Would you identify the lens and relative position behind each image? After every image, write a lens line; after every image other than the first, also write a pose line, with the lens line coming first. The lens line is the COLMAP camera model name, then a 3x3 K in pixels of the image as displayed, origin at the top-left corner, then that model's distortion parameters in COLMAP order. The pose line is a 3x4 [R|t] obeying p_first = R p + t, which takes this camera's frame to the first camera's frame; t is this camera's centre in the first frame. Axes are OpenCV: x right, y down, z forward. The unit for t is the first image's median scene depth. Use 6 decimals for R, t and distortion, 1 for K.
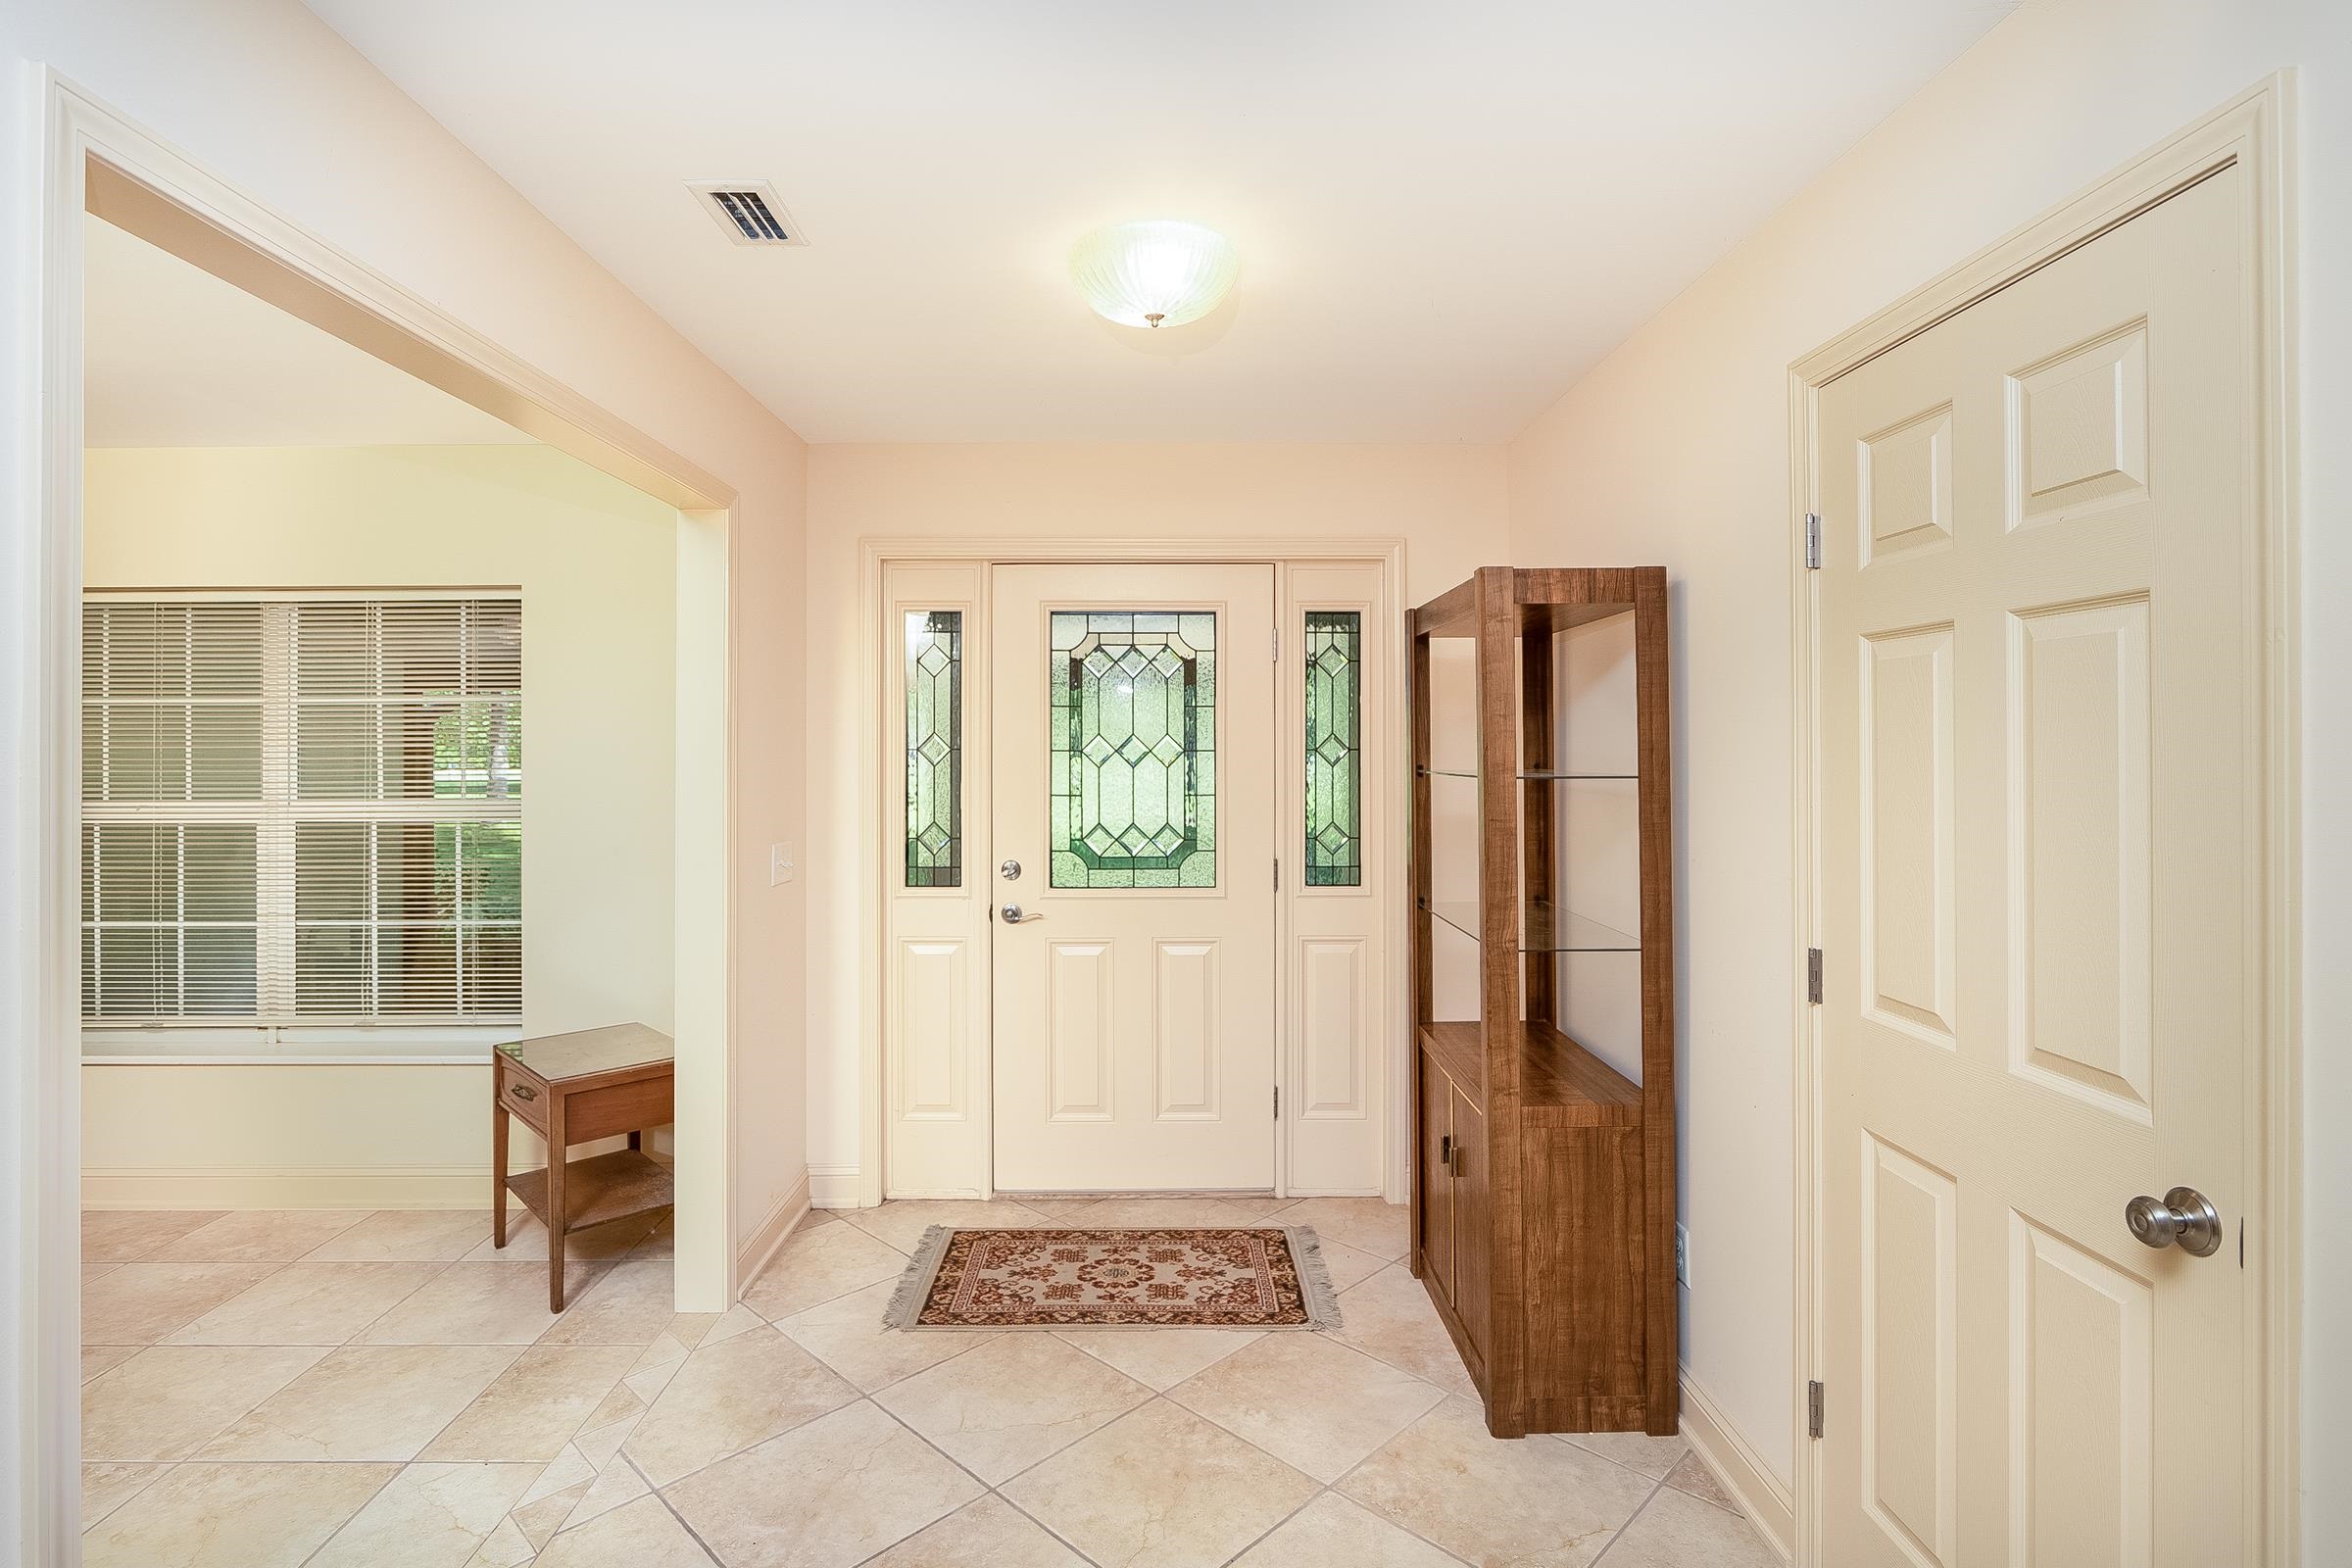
lens RADIAL K [[1151.2, 0, 1175.4], [0, 1151.2, 763.3], [0, 0, 1]] dist [0.002354, 0.006337]
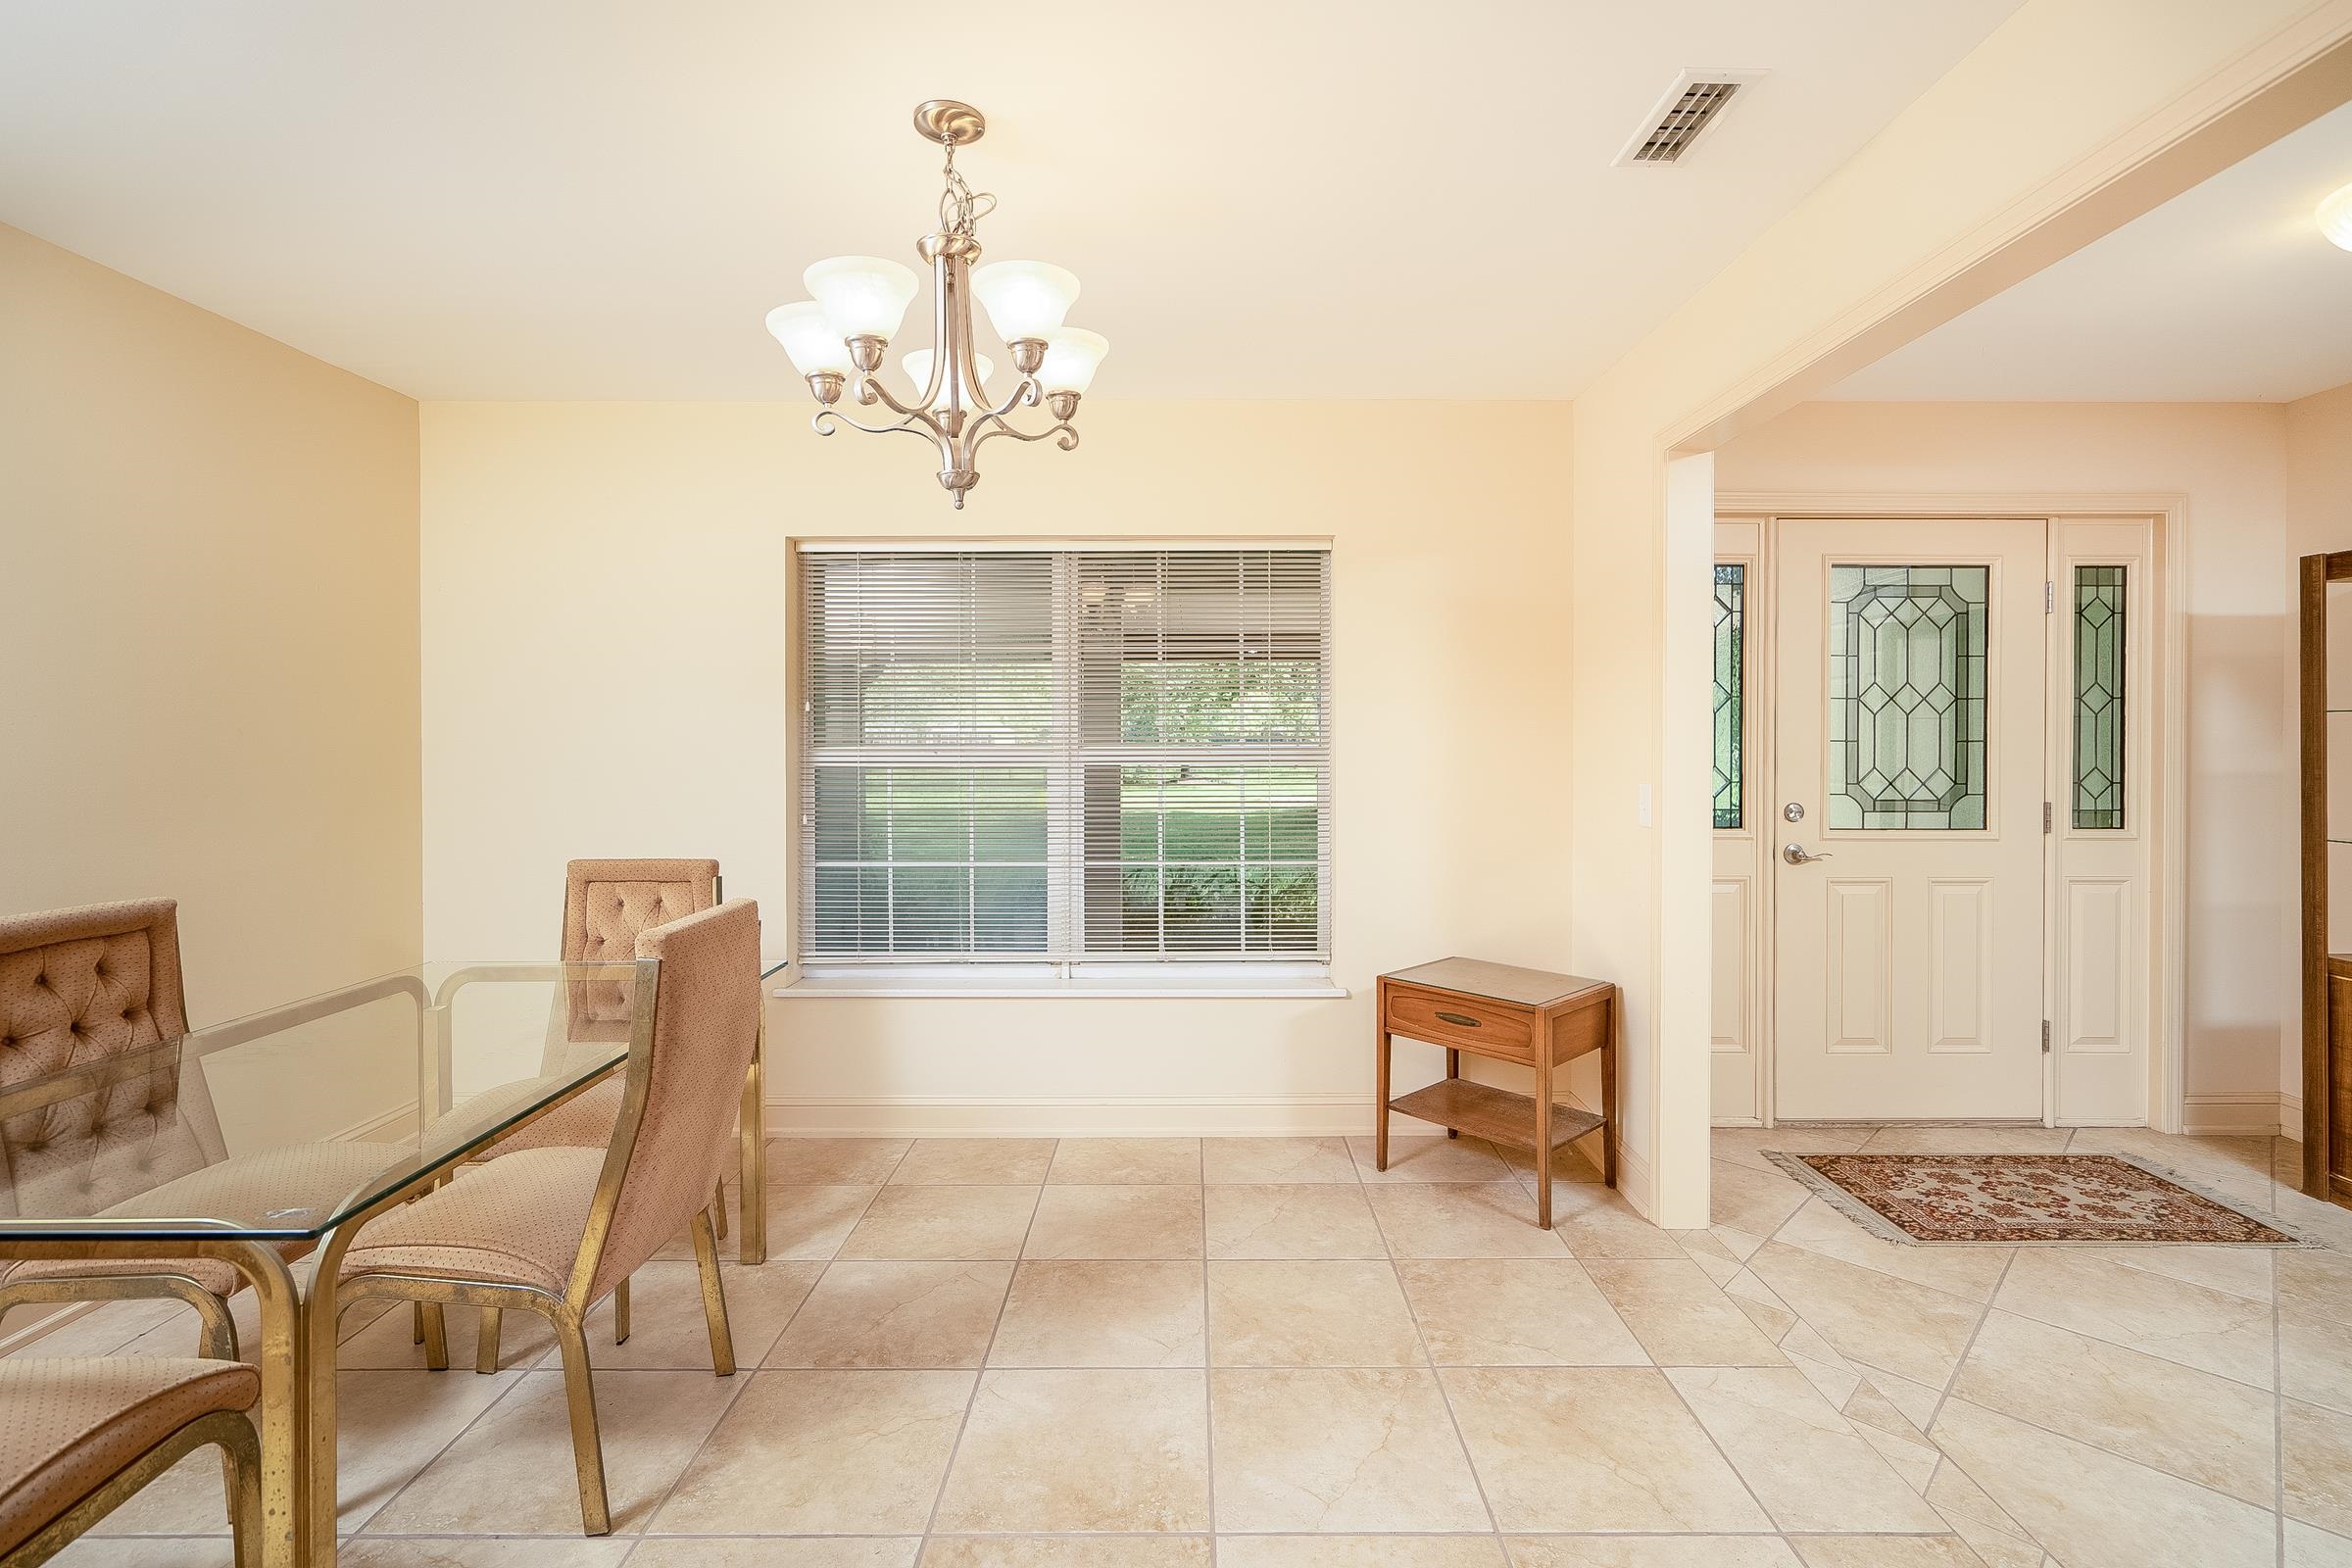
lens RADIAL K [[1151.2, 0, 1133.4], [0, 1151.2, 727.5], [0, 0, 1]] dist [0.002354, 0.006337]
pose [[0.999886, 0.002134, 0.014927, -0.820375], [-0.002317, 0.999922, 0.012261, 0.004708], [-0.014899, -0.012294, 0.999813, -0.036872]]
